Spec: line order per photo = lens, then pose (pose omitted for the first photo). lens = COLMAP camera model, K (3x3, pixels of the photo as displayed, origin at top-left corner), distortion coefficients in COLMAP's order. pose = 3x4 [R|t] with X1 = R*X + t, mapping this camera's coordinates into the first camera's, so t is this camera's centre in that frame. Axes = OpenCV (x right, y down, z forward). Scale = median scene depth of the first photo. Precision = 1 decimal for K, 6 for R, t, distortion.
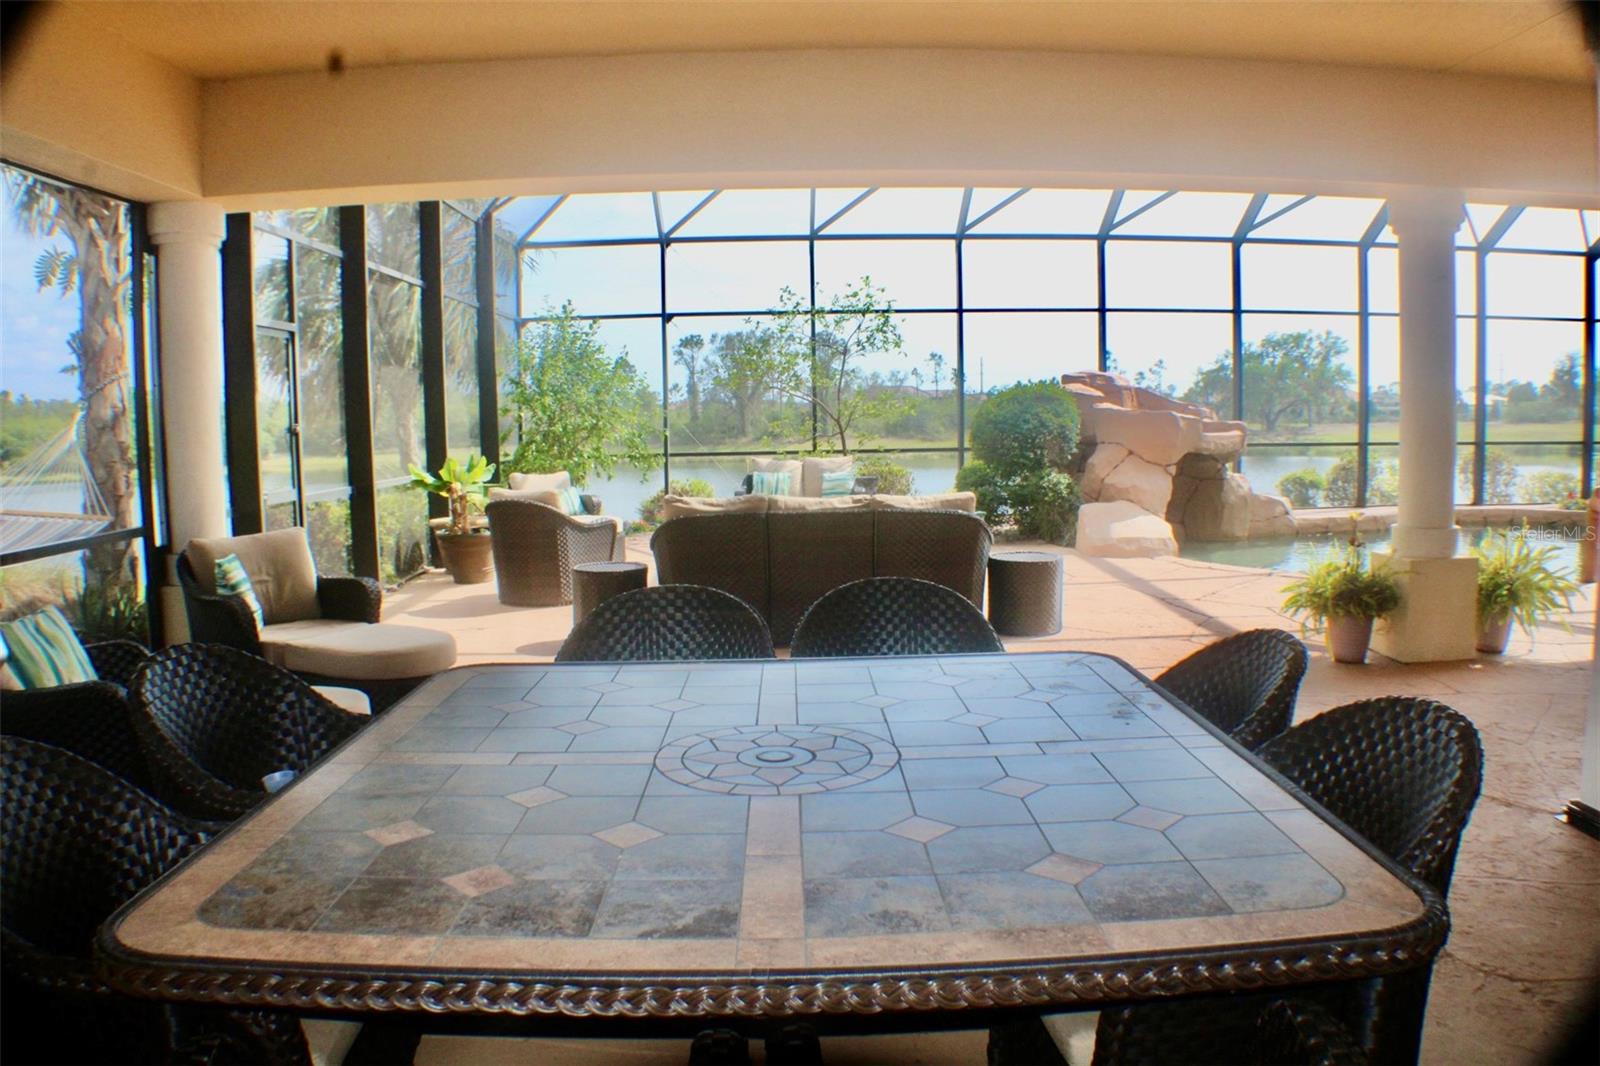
lens RADIAL K [[1178.6, 0, 811.0], [0, 1178.6, 533.7], [0, 0, 1]] dist [-0.218545, 0.083511]
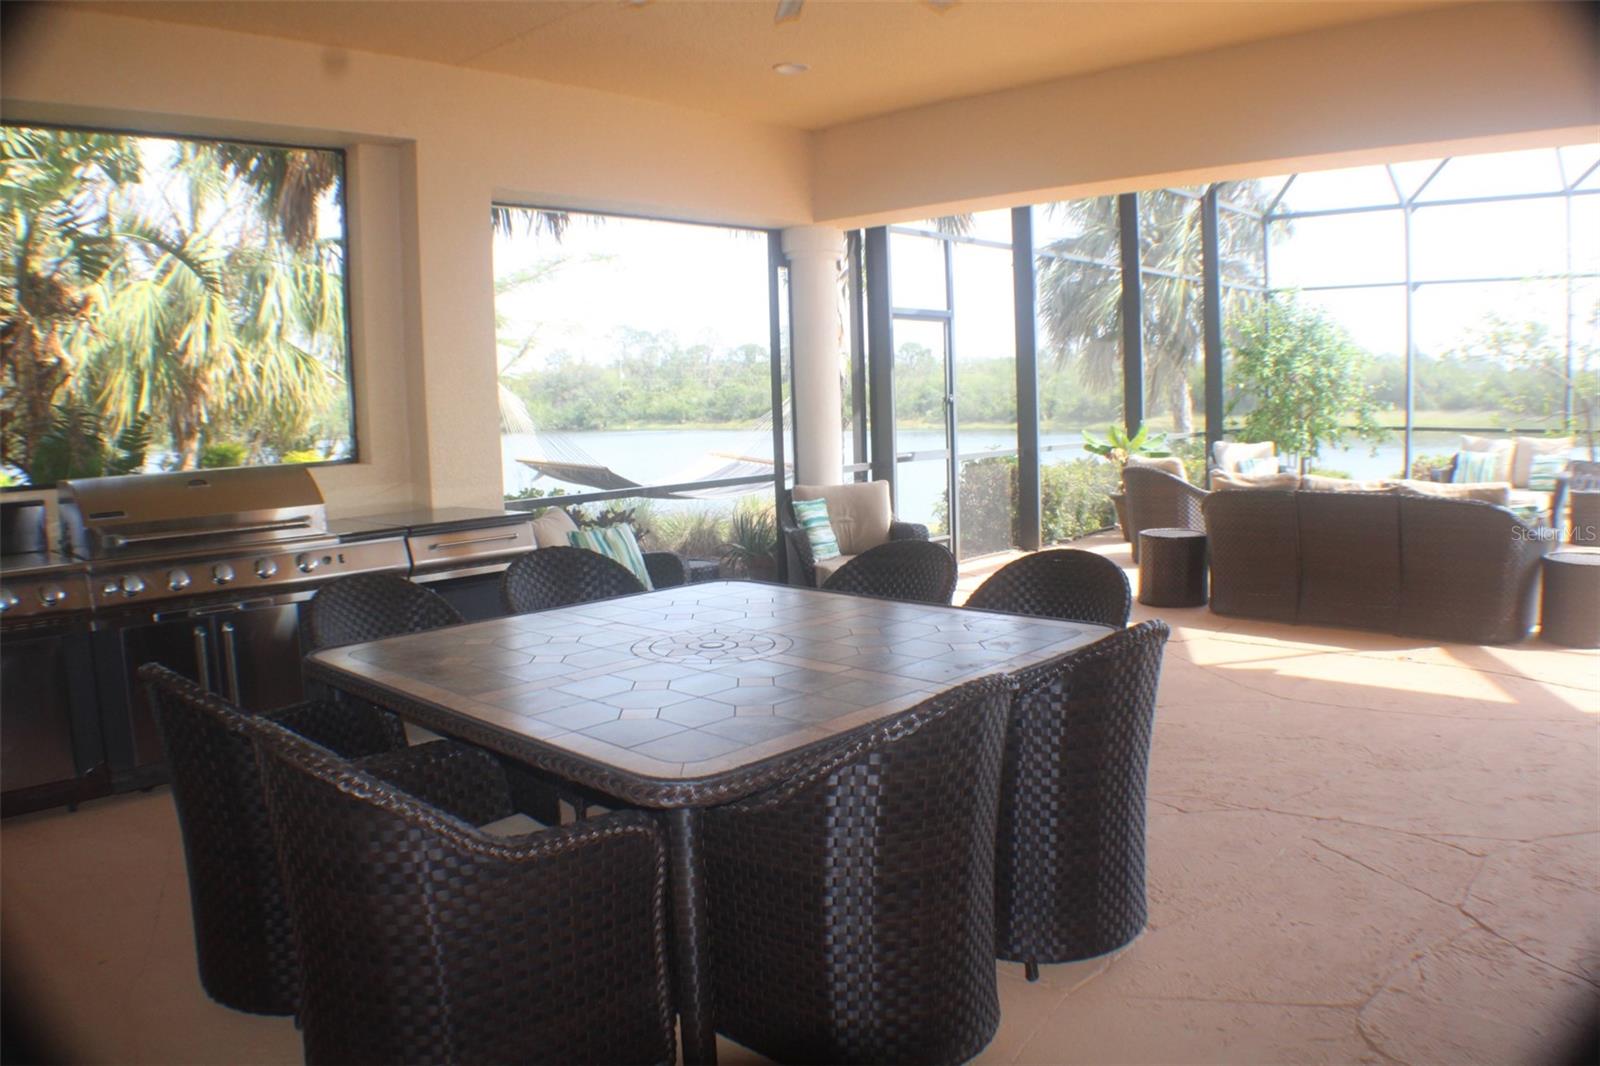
lens RADIAL K [[1178.6, 0, 811.0], [0, 1178.6, 533.7], [0, 0, 1]] dist [-0.218545, 0.083511]
pose [[0.690112, 0.080222, -0.719243, 0.347461], [-0.053978, 0.996775, 0.059385, -0.015941], [0.721687, -0.002159, 0.692216, 0.029882]]
